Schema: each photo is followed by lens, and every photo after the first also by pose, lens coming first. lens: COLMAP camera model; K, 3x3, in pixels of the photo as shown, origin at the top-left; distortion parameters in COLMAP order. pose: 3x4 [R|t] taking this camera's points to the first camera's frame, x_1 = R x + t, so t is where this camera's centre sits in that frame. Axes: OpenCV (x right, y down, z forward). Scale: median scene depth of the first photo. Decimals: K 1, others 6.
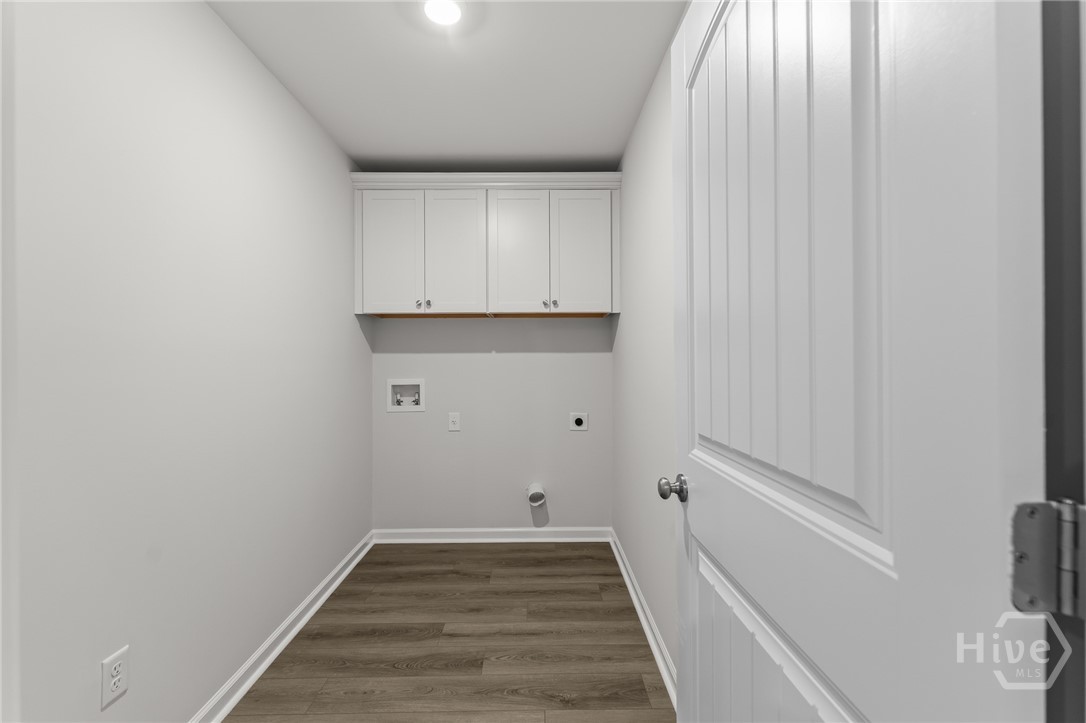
lens RADIAL K [[444.6, 0, 542.9], [0, 444.6, 362.1], [0, 0, 1]] dist [-0.000235, -0.000148]
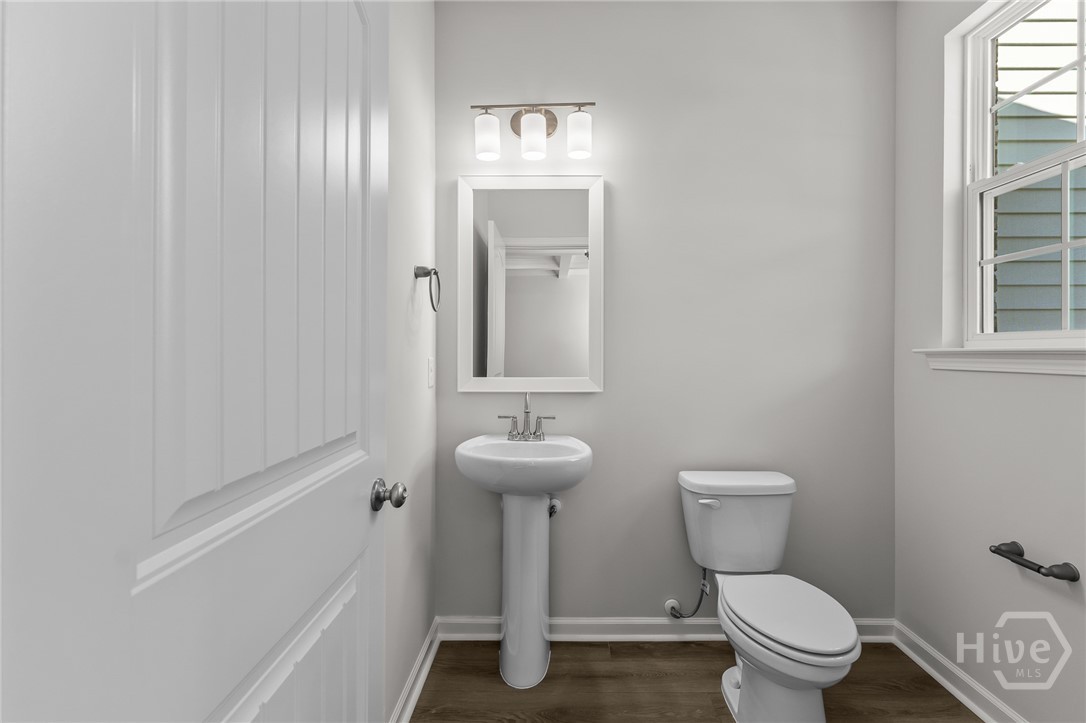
lens RADIAL K [[444.6, 0, 545.3], [0, 444.6, 356.2], [0, 0, 1]] dist [-0.000235, -0.000148]
pose [[-0.999689, 0.001025, 0.024909, -0.023720], [0.001033, 0.999999, 0.000330, 0.025403], [-0.024909, 0.000356, -0.999690, 1.867154]]
